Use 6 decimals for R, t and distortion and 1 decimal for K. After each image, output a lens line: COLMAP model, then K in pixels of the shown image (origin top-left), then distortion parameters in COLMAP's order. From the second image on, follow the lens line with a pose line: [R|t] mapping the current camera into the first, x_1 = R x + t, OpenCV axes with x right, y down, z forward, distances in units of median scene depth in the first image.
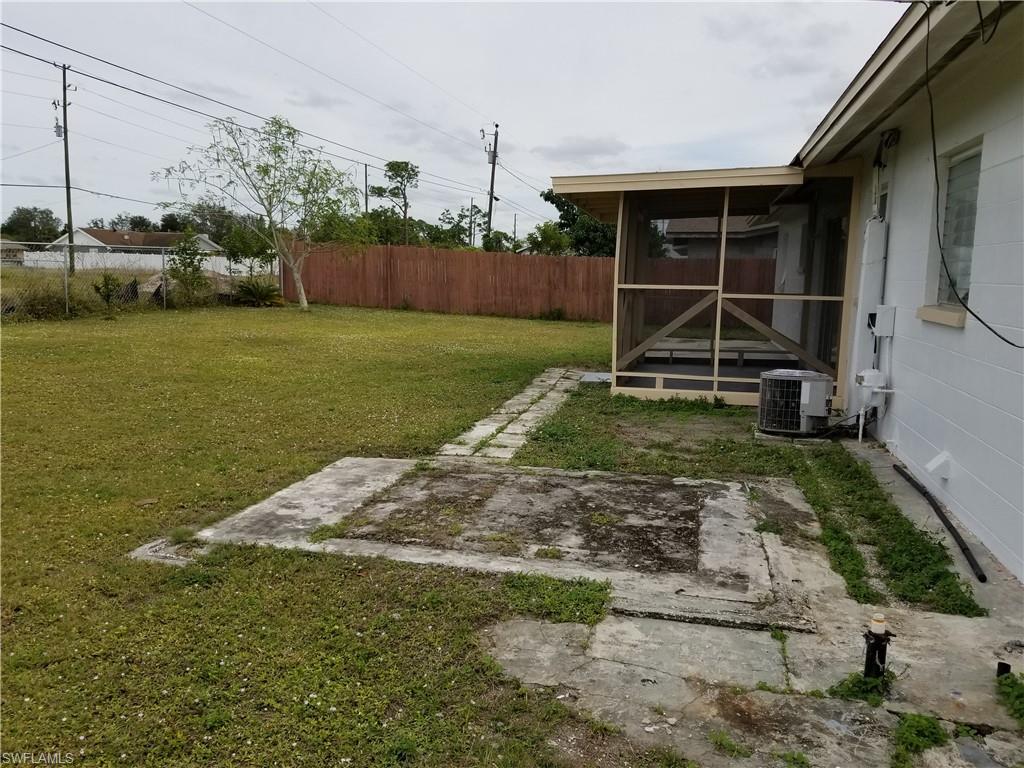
lens RADIAL K [[800.6, 0, 511.1], [0, 800.6, 377.7], [0, 0, 1]] dist [0.086164, -0.151589]
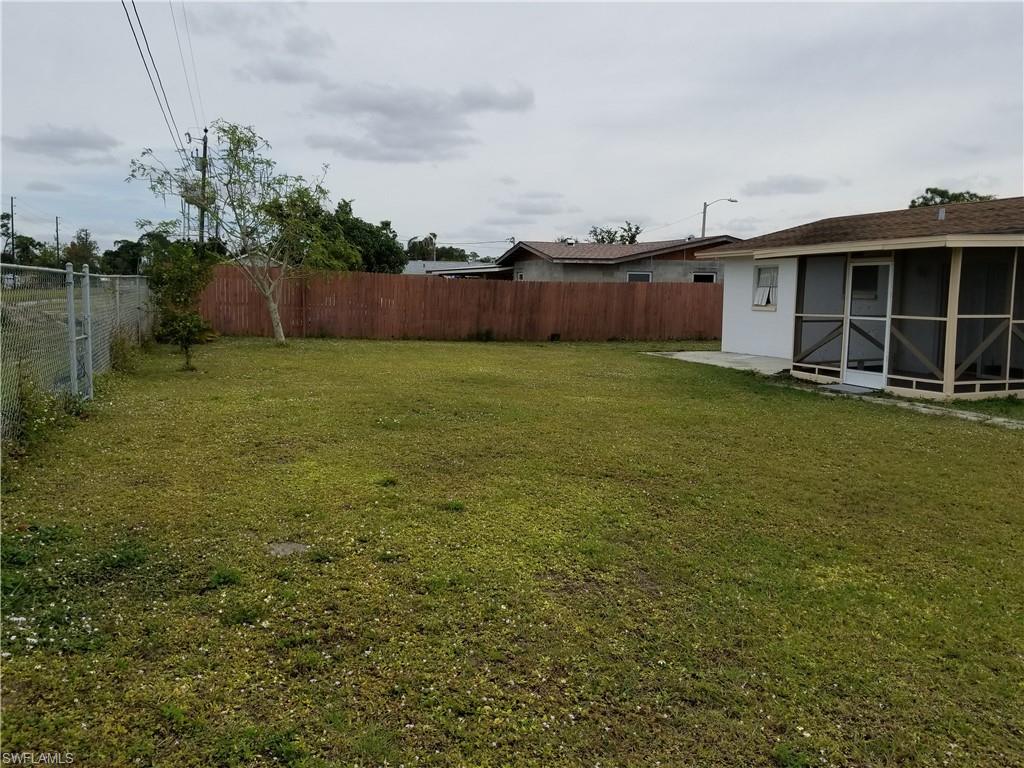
lens RADIAL K [[807.2, 0, 506.4], [0, 807.2, 361.9], [0, 0, 1]] dist [0.049191, -0.091351]
pose [[0.842459, -0.060841, 0.535314, -0.482701], [0.077473, 0.996957, -0.008615, -0.034454], [-0.533161, 0.048730, 0.844609, 0.110434]]
